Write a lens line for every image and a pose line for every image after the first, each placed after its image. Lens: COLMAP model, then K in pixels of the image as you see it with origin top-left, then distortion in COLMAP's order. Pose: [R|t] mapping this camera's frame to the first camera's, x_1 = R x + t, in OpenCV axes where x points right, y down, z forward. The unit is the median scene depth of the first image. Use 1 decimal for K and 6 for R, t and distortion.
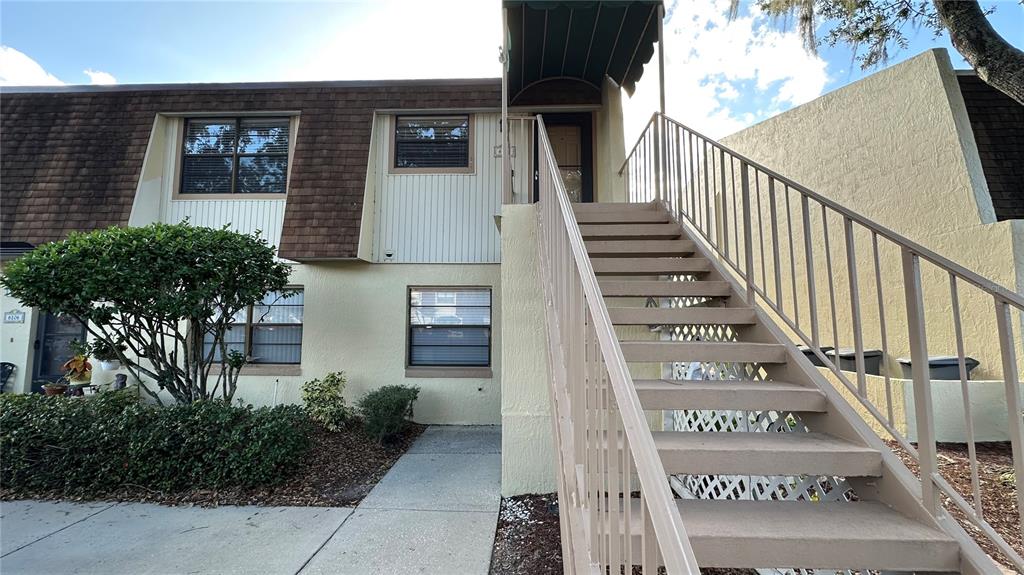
lens RADIAL K [[406.3, 0, 512.0], [0, 406.3, 287.5], [0, 0, 1]] dist [-0.000728, 0.000014]
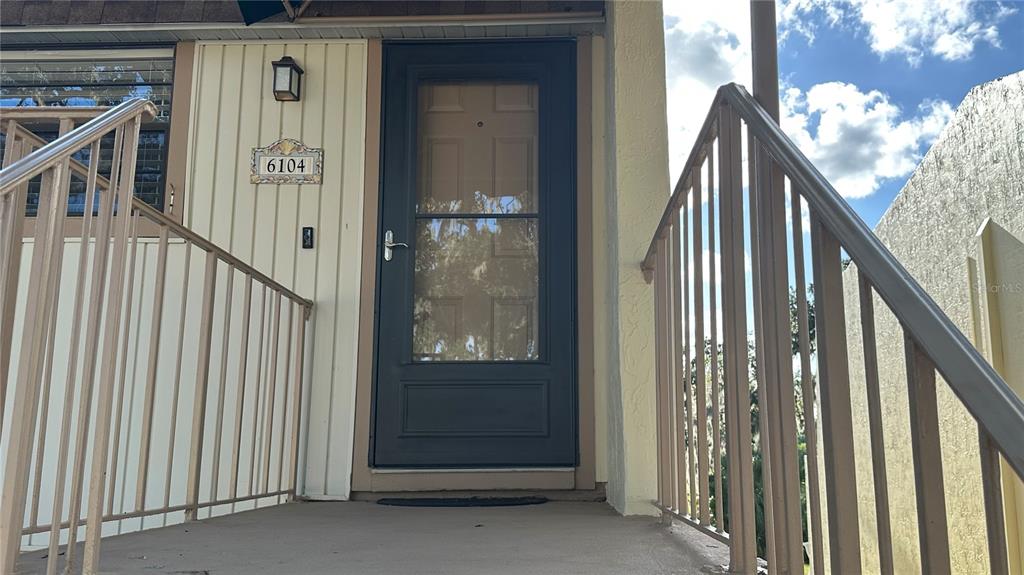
lens RADIAL K [[888.6, 0, 512.0], [0, 888.6, 287.5], [0, 0, 1]] dist [0.005769, 0.001853]
pose [[0.999927, 0.004509, -0.011196, 0.158977], [-0.005672, 0.994343, -0.106068, -0.178355], [0.010655, 0.106124, 0.994296, 0.364662]]
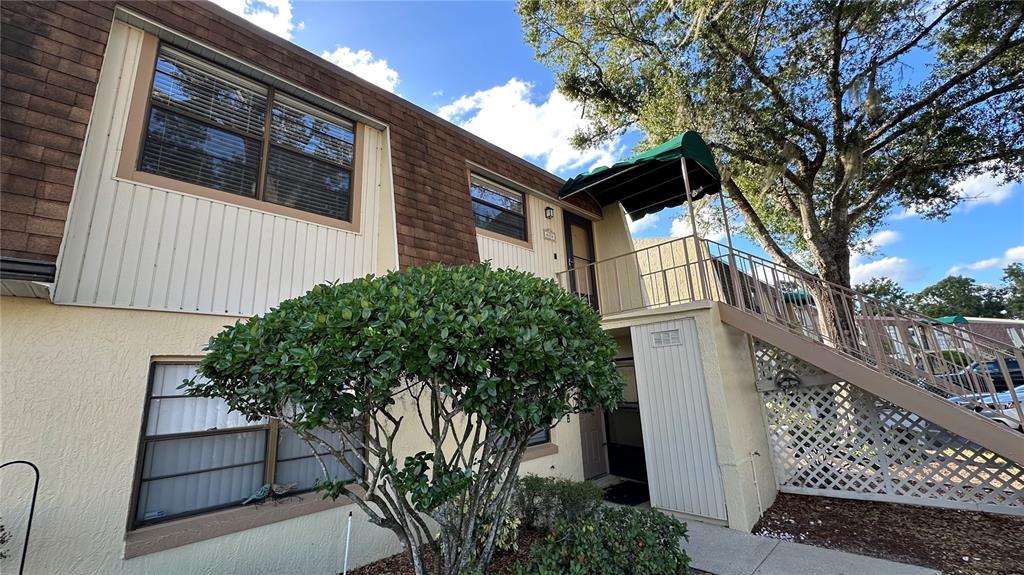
lens RADIAL K [[406.3, 0, 512.0], [0, 406.3, 287.5], [0, 0, 1]] dist [-0.000728, 0.000014]
pose [[0.680016, 0.129515, 0.721668, -0.870932], [-0.007597, 0.985467, -0.169699, -0.008223], [-0.733158, 0.109916, 0.671117, 0.353606]]
